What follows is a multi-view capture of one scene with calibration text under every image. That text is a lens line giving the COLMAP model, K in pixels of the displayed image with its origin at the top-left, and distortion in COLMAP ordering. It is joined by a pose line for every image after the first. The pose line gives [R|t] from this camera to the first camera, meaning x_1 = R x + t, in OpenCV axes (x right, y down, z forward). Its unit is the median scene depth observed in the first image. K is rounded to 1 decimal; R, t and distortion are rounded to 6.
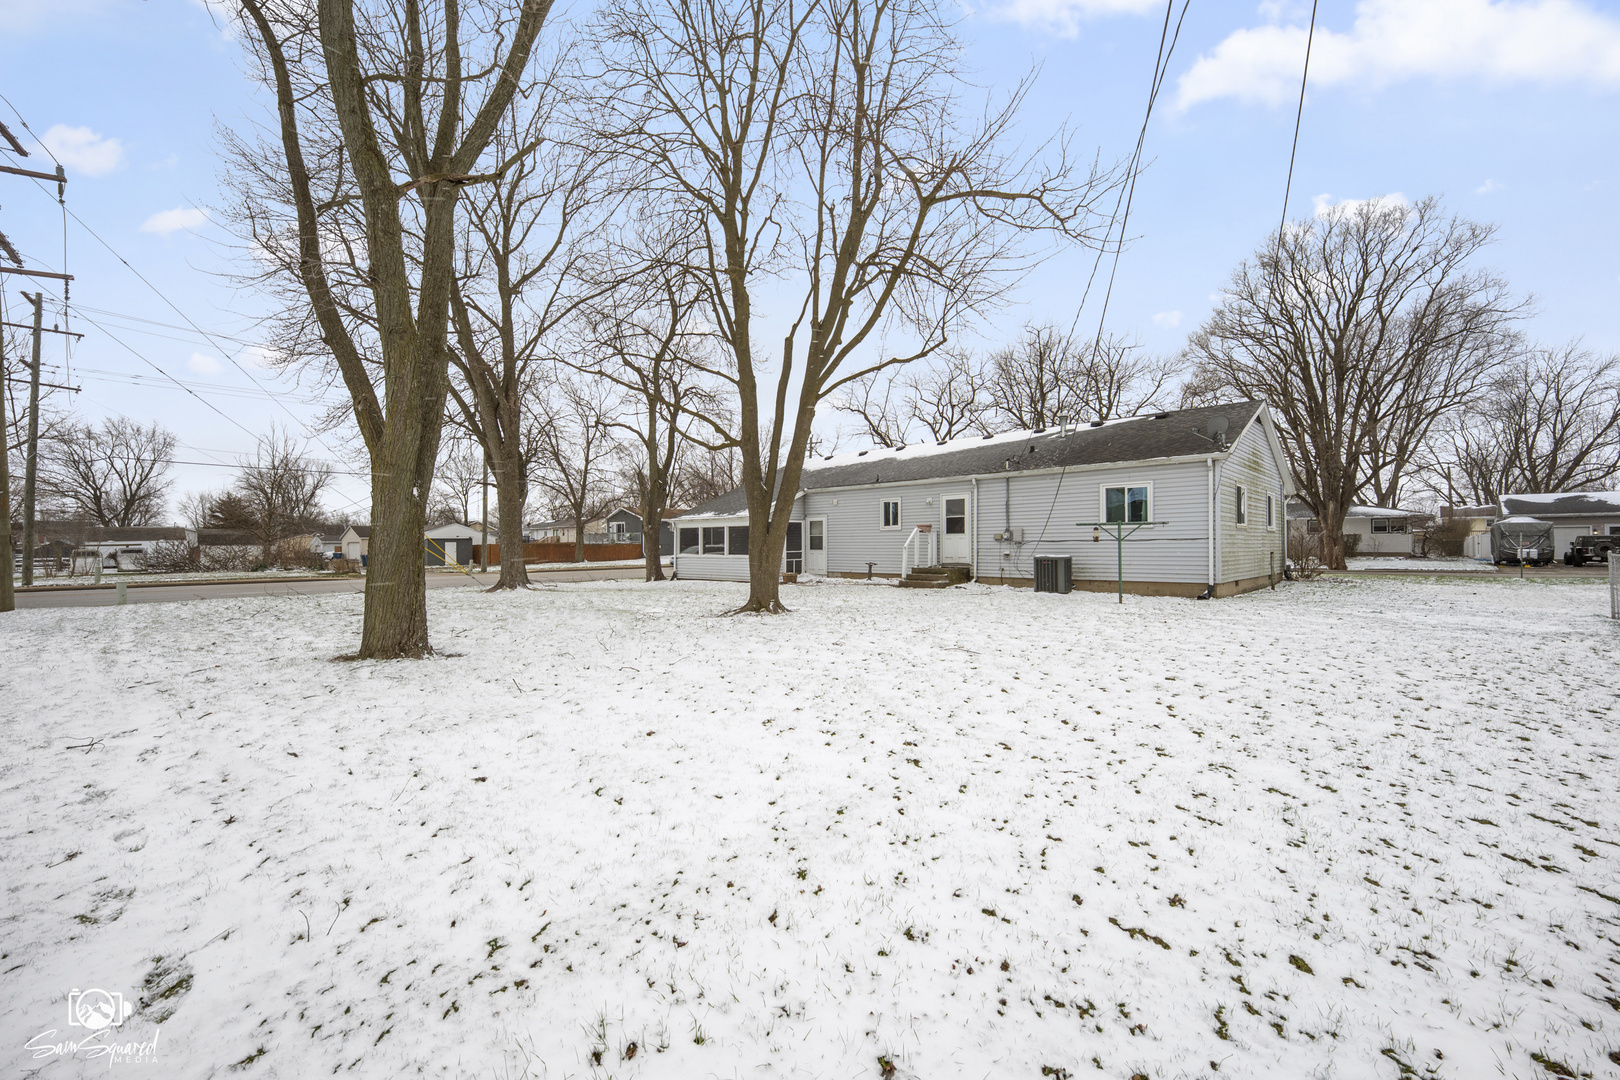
lens RADIAL K [[673.7, 0, 806.0], [0, 673.7, 538.0], [0, 0, 1]] dist [0.001213, -0.001282]
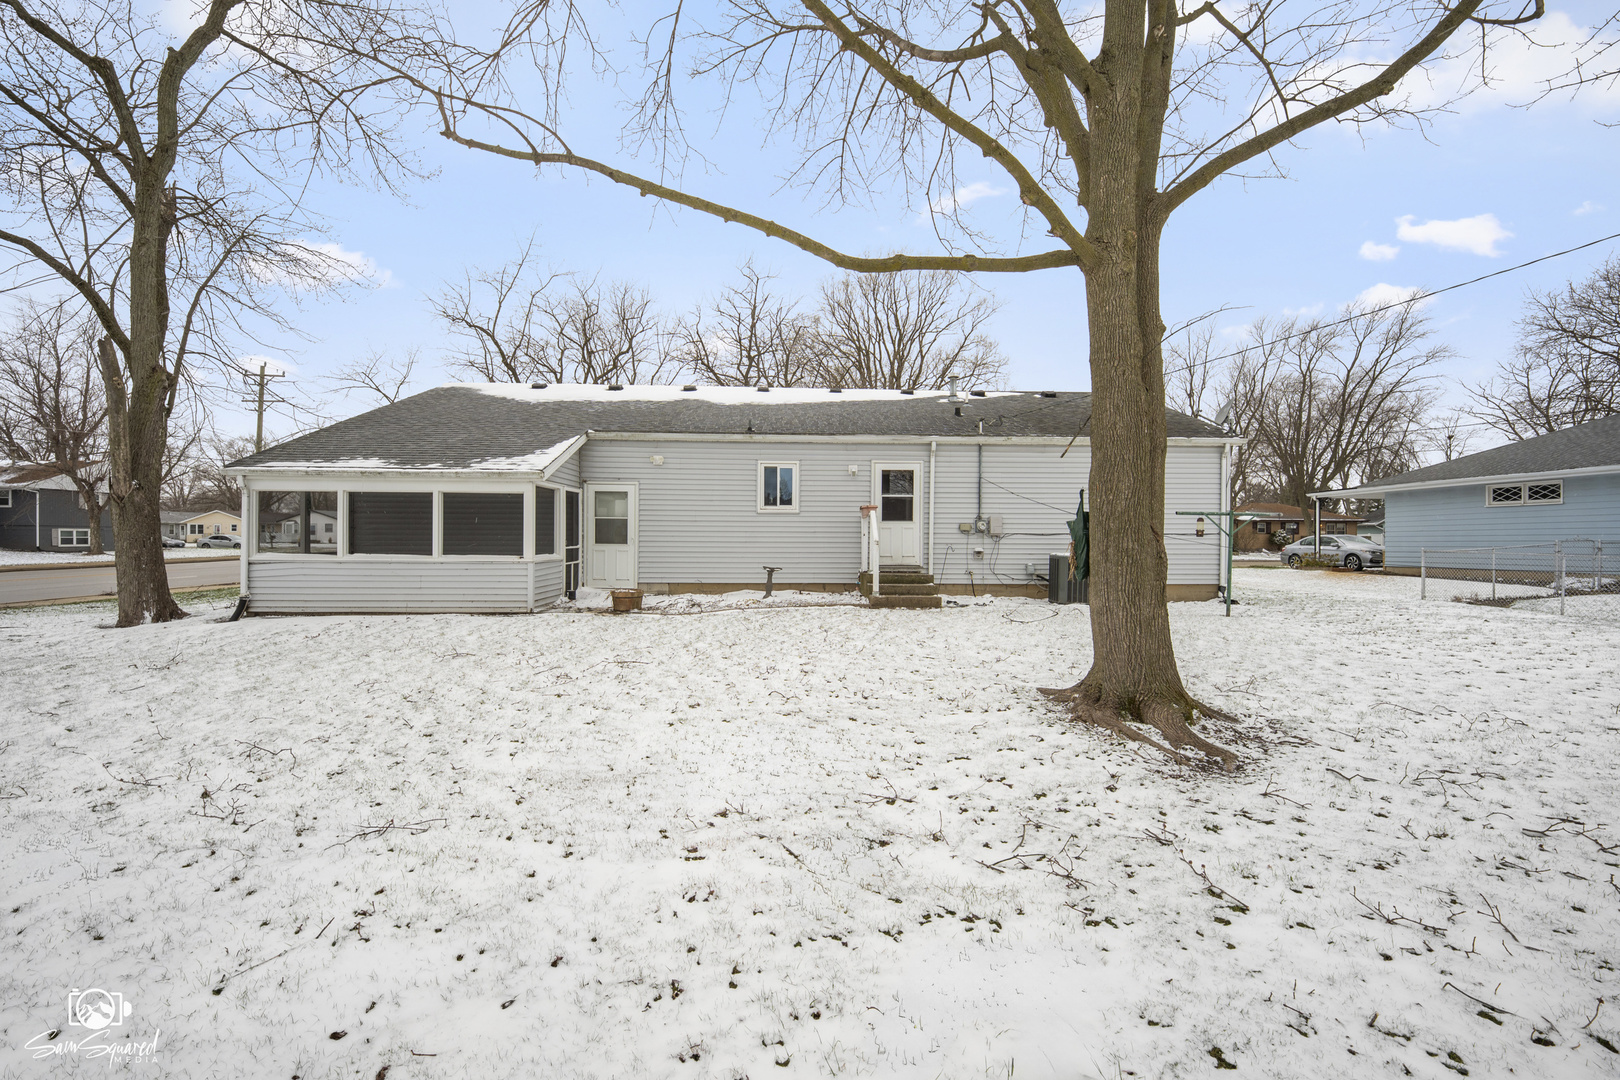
lens RADIAL K [[673.7, 0, 812.6], [0, 673.7, 546.2], [0, 0, 1]] dist [0.001213, -0.001282]
pose [[0.692787, -0.000495, 0.721142, -0.310409], [-0.016918, 0.999713, 0.016938, 0.008131], [-0.720943, -0.023934, 0.692580, 0.577738]]
